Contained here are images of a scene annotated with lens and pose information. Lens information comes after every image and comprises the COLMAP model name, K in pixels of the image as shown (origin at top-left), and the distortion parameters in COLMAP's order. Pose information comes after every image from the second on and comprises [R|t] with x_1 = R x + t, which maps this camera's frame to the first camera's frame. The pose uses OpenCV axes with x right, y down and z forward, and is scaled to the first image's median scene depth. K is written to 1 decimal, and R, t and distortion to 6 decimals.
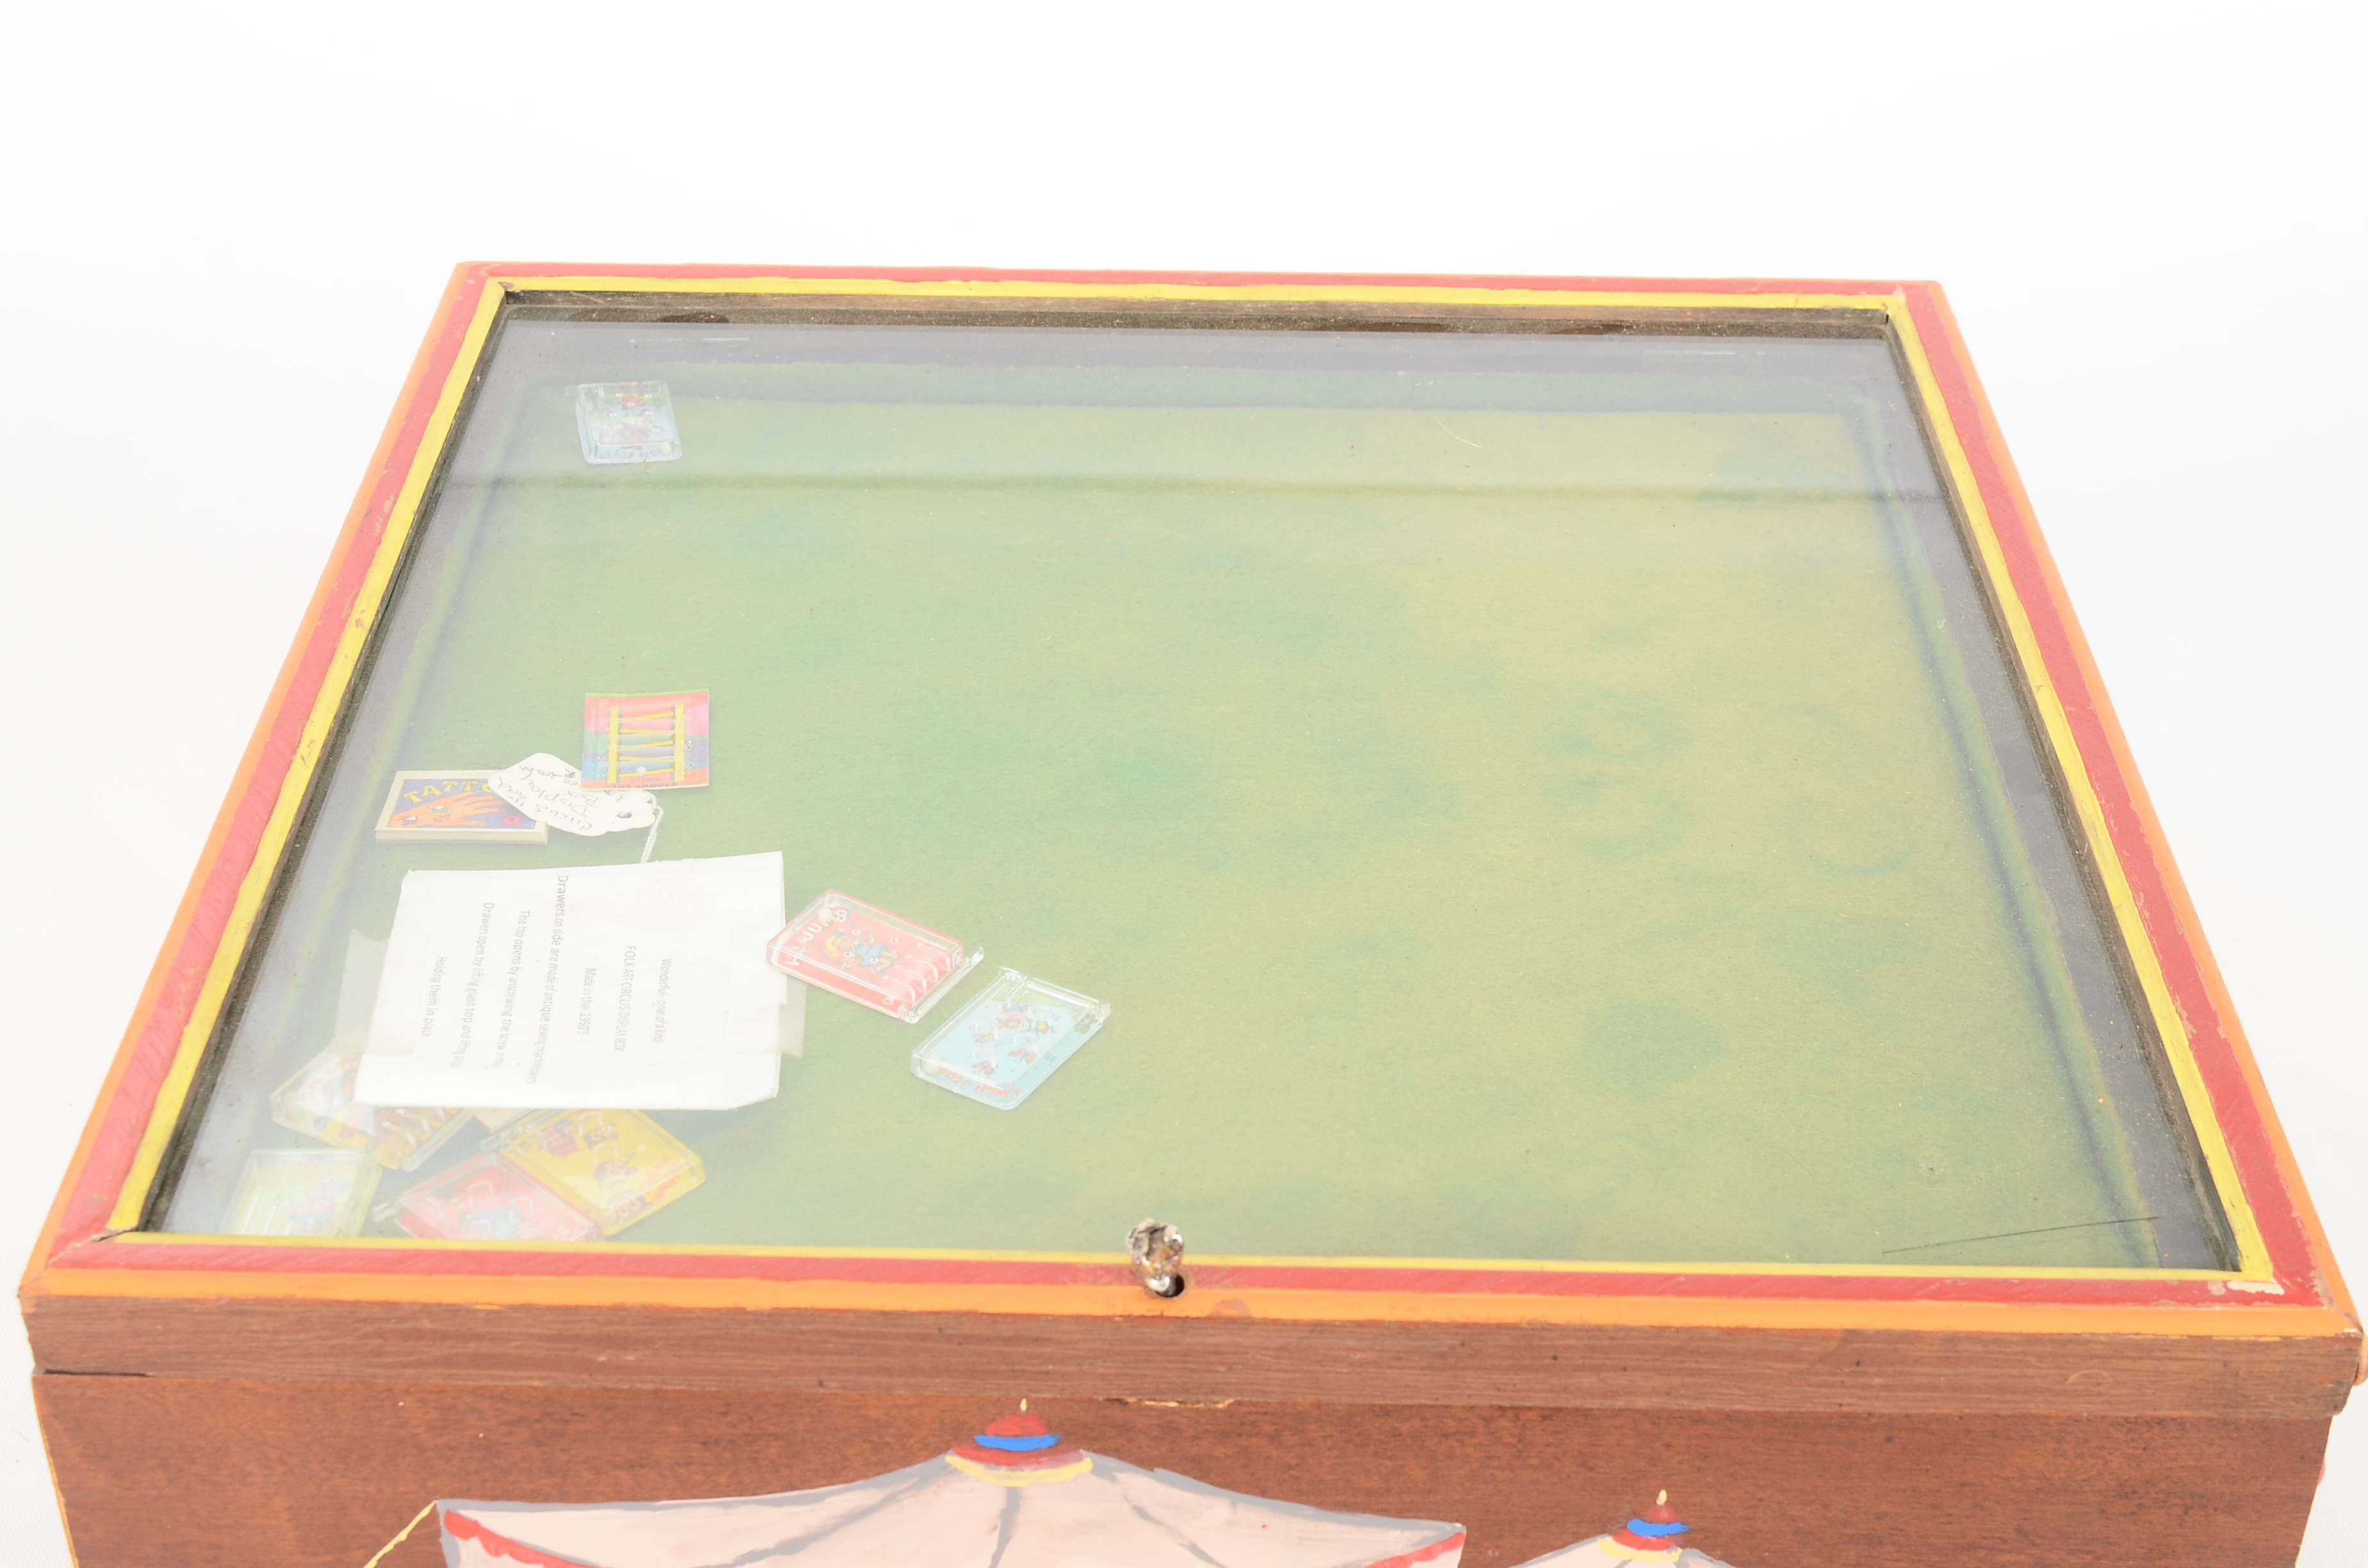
lens RADIAL K [[3334.1, 0, 1184.0], [0, 3334.1, 784.0], [0, 0, 1]] dist [-0.018726, -0.018514]
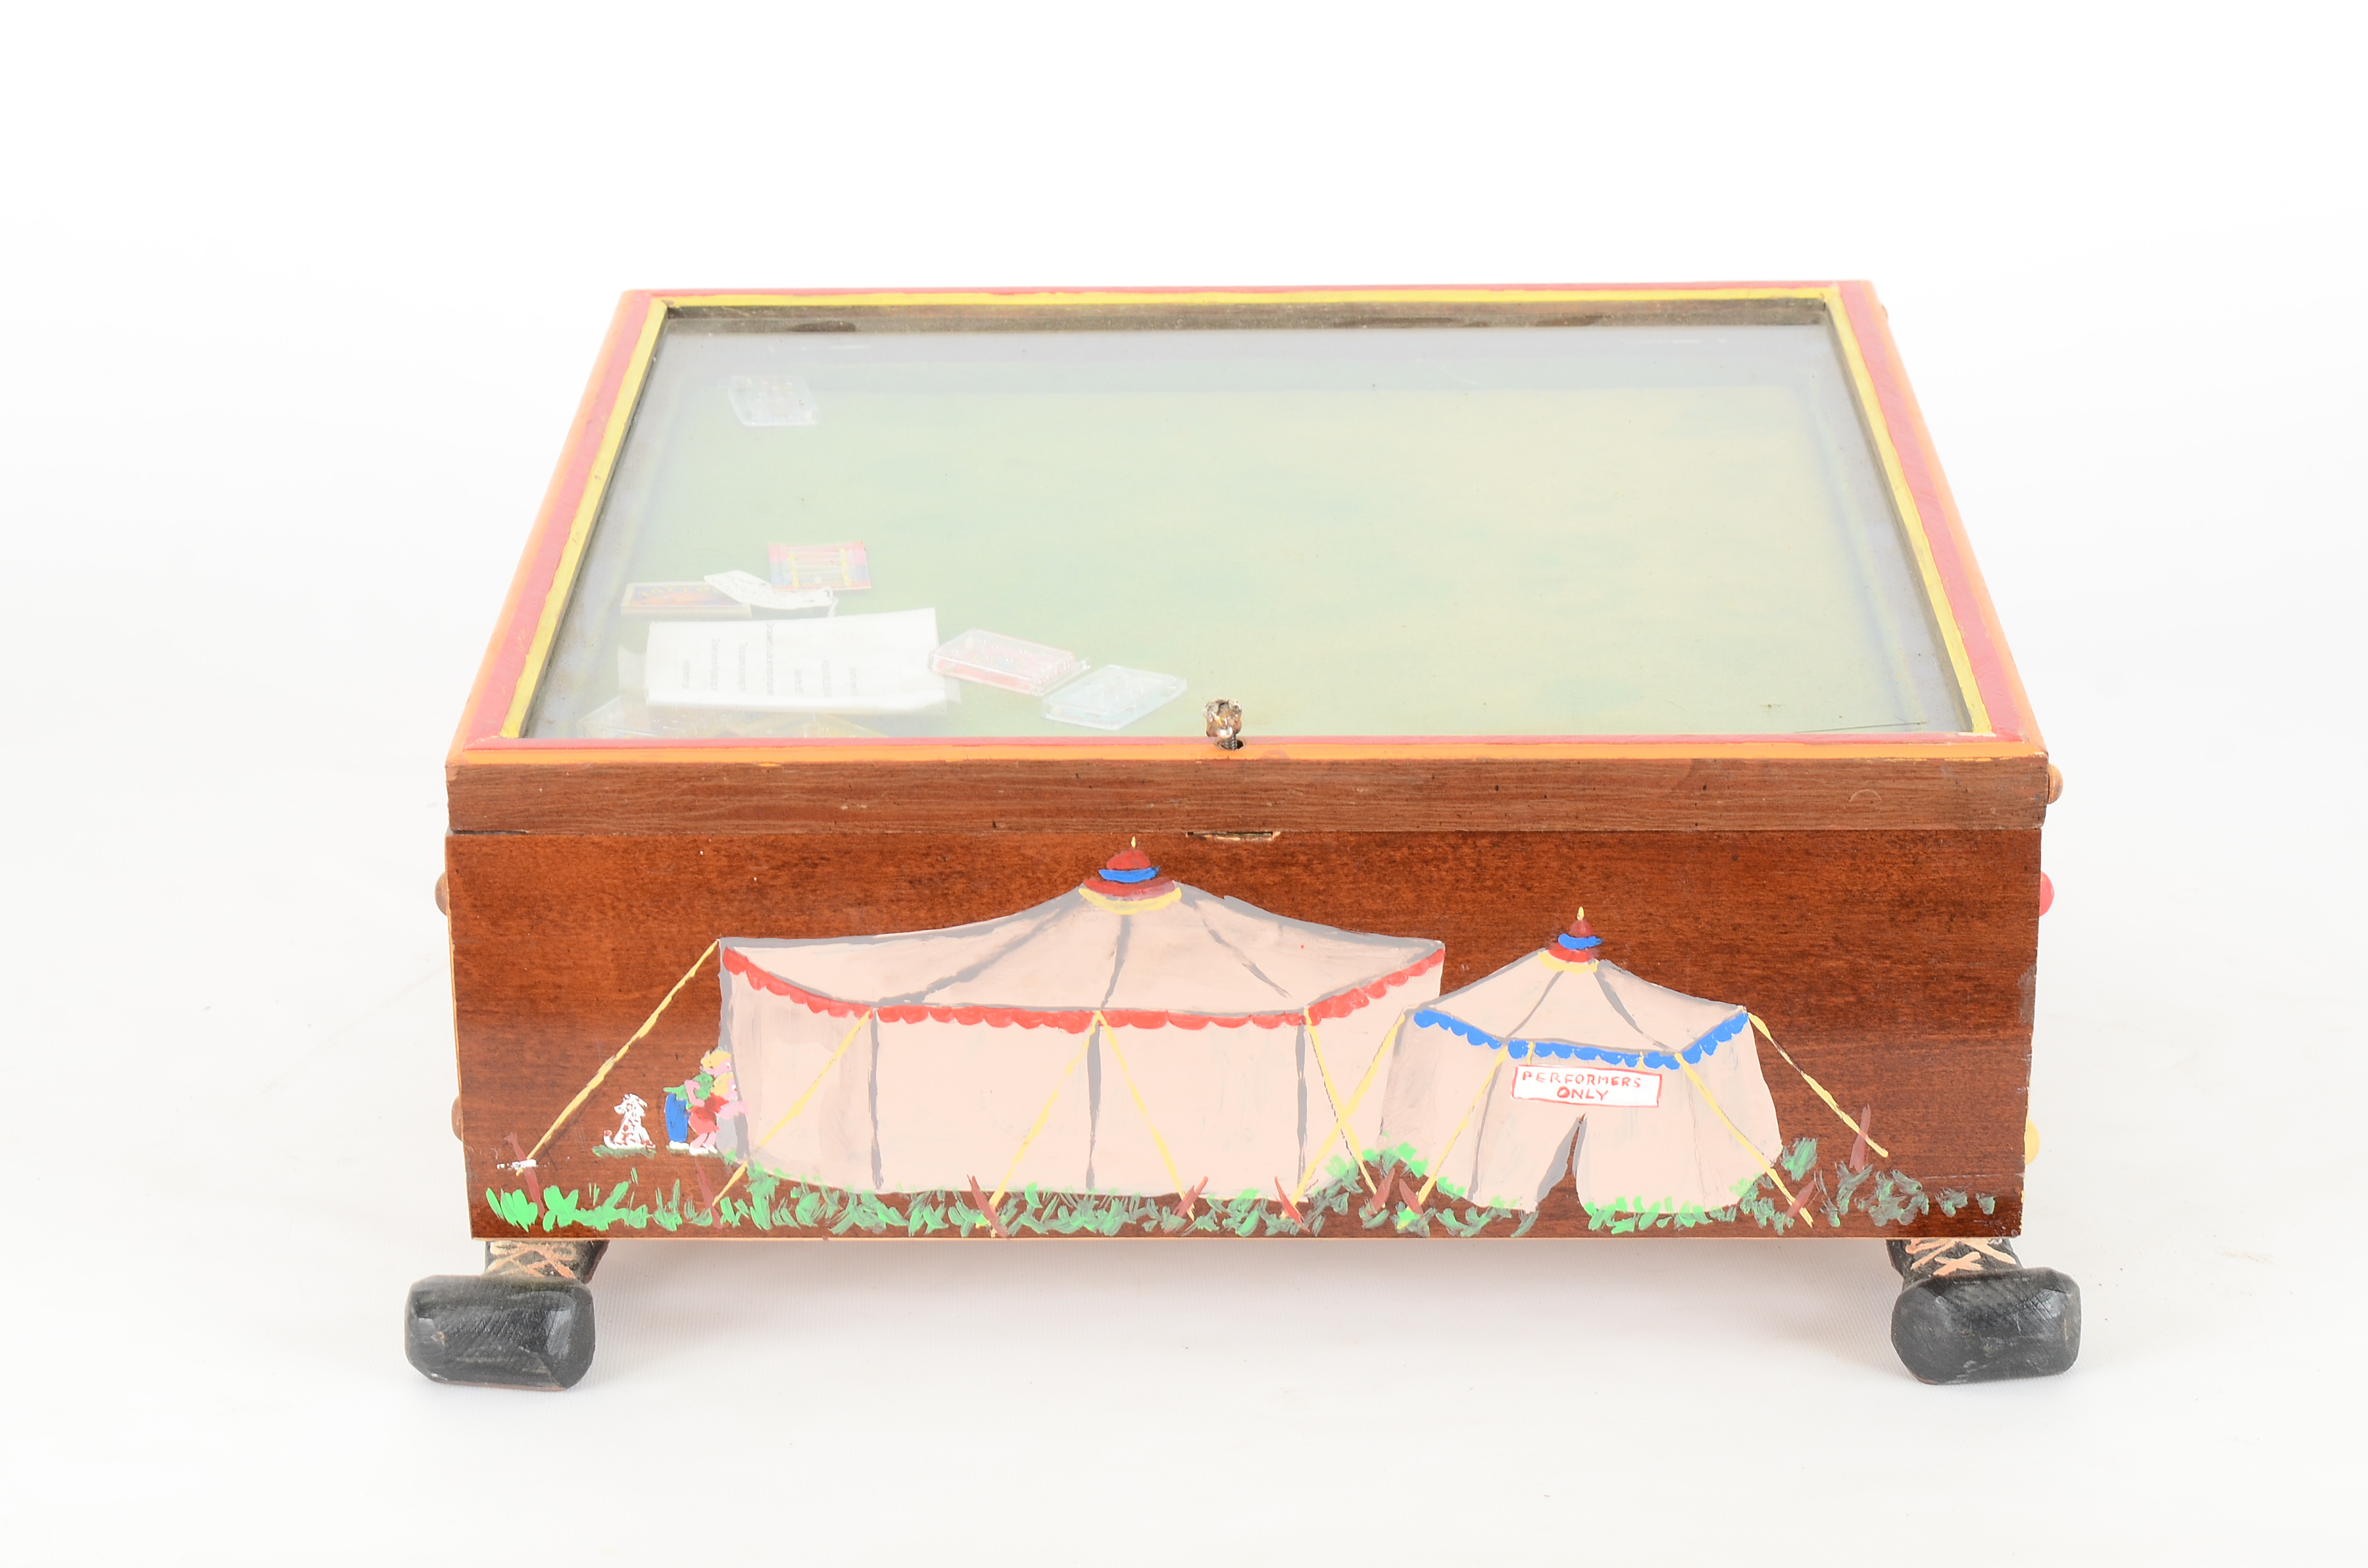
lens RADIAL K [[5286.6, 0, 1184.0], [0, 5286.6, 784.0], [0, 0, 1]] dist [0.114312, -0.464025]
pose [[0.999806, -0.016342, -0.011026, -0.000465], [0.013617, 0.976922, -0.213160, 0.643978], [0.014255, 0.212969, 0.976955, -1.234566]]
